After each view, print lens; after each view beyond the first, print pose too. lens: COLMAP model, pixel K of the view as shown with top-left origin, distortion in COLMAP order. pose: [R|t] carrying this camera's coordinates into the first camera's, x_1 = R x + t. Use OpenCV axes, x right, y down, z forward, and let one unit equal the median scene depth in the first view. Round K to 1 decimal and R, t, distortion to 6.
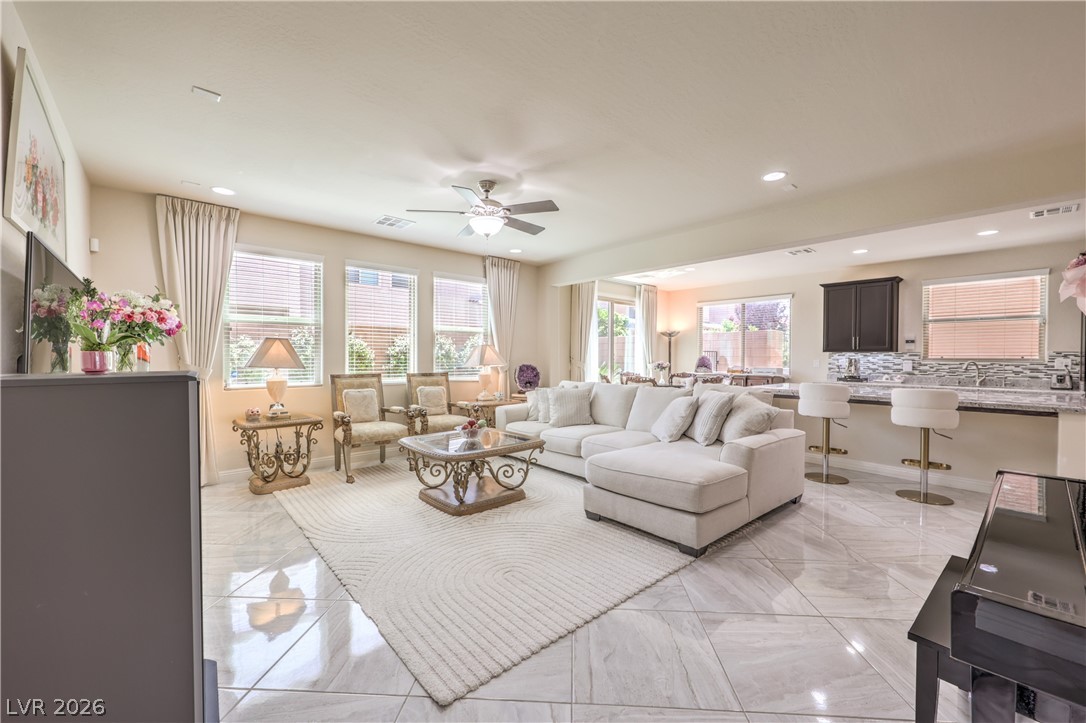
lens RADIAL K [[448.4, 0, 539.3], [0, 448.4, 358.6], [0, 0, 1]] dist [0.000036, 0.000065]
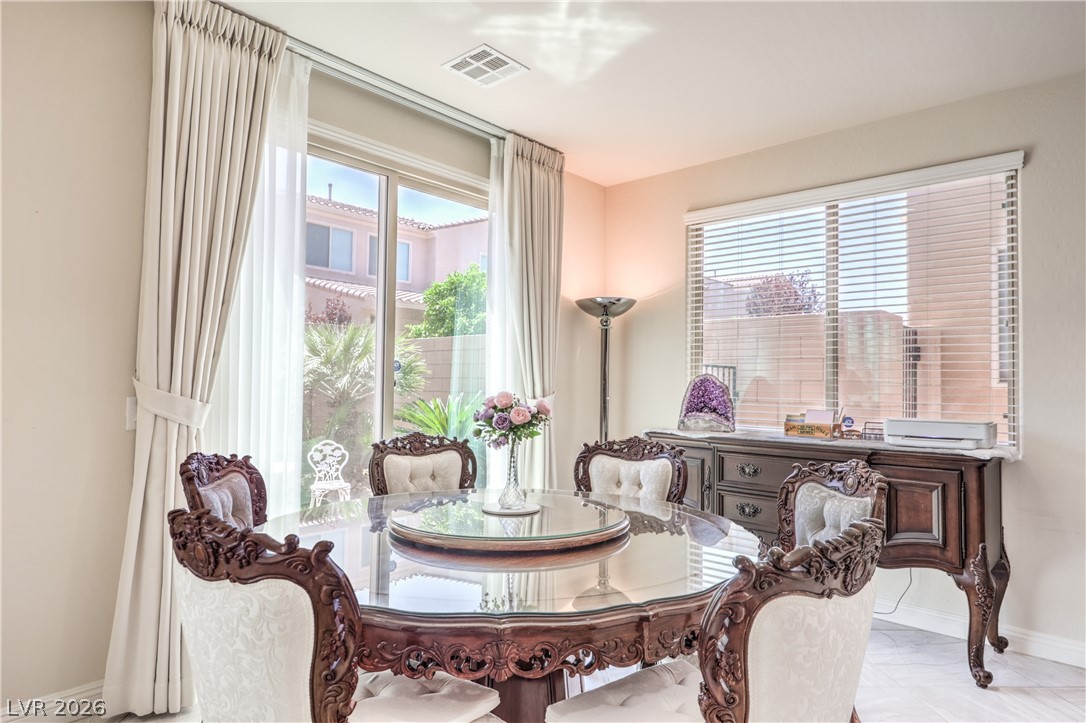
lens RADIAL K [[605.6, 0, 543.0], [0, 605.6, 369.5], [0, 0, 1]] dist [-0.007357, -0.001545]
pose [[0.993775, 0.013504, 0.110580, 0.276630], [-0.012019, 0.999829, -0.014087, -0.003698], [-0.110751, 0.012670, 0.993767, 0.791577]]
